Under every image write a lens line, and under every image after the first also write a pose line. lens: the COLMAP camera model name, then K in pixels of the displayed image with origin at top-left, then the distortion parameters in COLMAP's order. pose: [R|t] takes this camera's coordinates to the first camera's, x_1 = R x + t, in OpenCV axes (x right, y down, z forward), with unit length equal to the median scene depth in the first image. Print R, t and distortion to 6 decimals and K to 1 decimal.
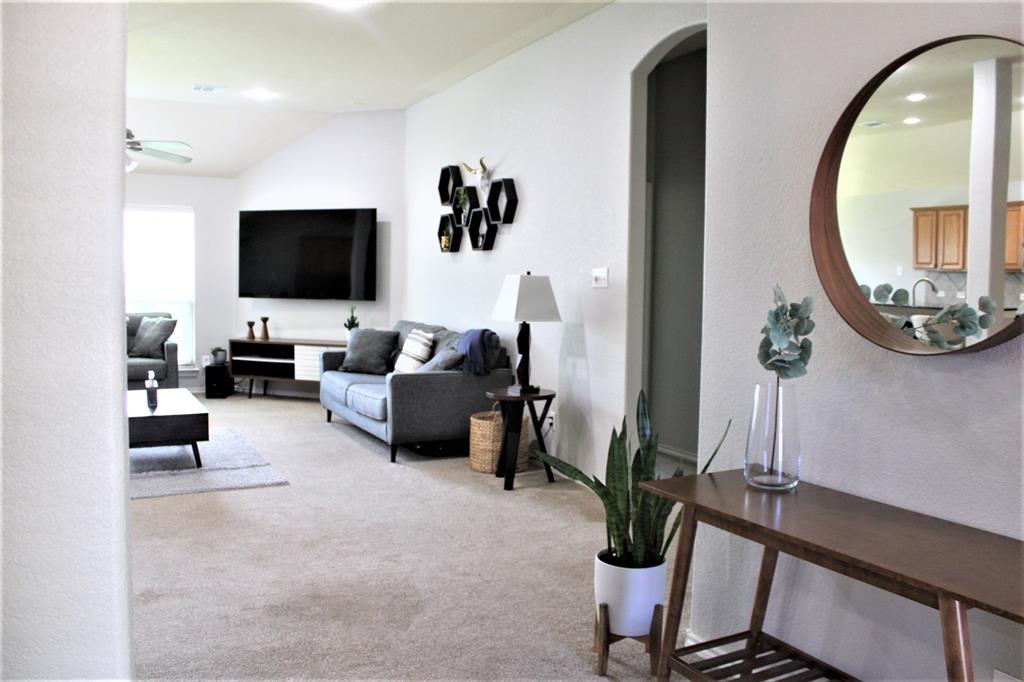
lens RADIAL K [[821.9, 0, 512.0], [0, 821.9, 341.0], [0, 0, 1]] dist [-0.143977, 0.000642]
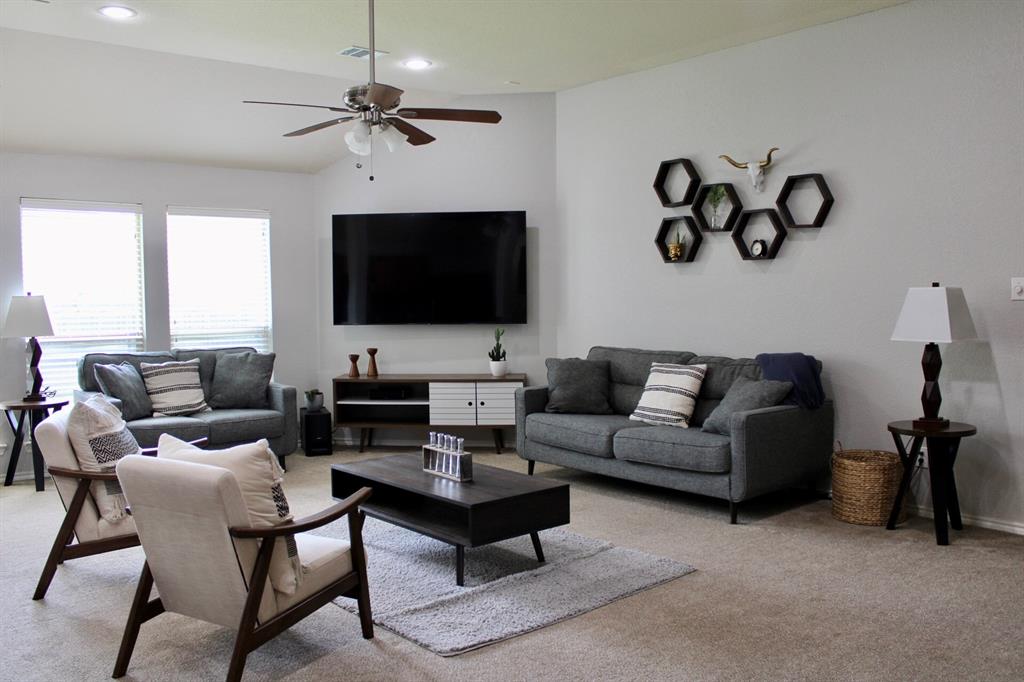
lens RADIAL K [[861.7, 0, 512.0], [0, 861.7, 341.0], [0, 0, 1]] dist [-0.169772, 0.160533]
pose [[0.975278, -0.038386, 0.217623, -0.397165], [0.042757, 0.998967, -0.015410, -0.020389], [-0.216806, 0.024334, 0.975911, 0.173315]]
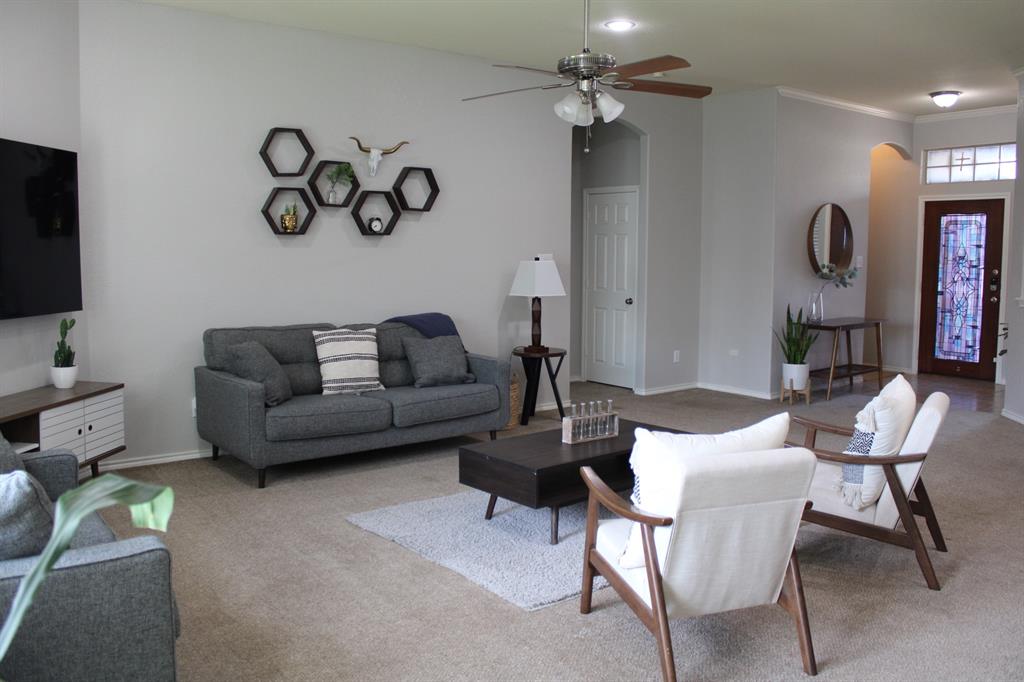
lens RADIAL K [[861.7, 0, 512.0], [0, 861.7, 341.0], [0, 0, 1]] dist [-0.169772, 0.160533]
pose [[-0.189706, -0.119803, 0.974505, -0.875201], [0.067876, 0.988553, 0.134743, -0.093625], [-0.979492, 0.091707, -0.179402, 0.862810]]
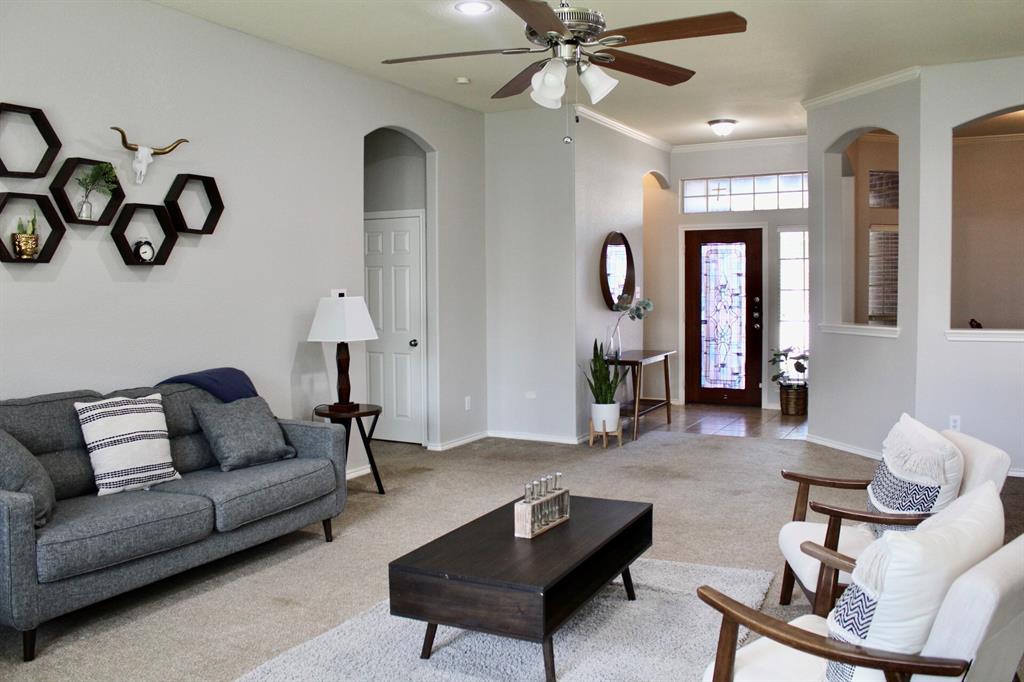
lens RADIAL K [[861.7, 0, 512.0], [0, 861.7, 341.0], [0, 0, 1]] dist [-0.169772, 0.160533]
pose [[-0.570474, -0.059604, 0.819150, -0.665514], [0.062870, 0.991268, 0.115912, -0.091303], [-0.818906, 0.117625, -0.561745, 0.960128]]
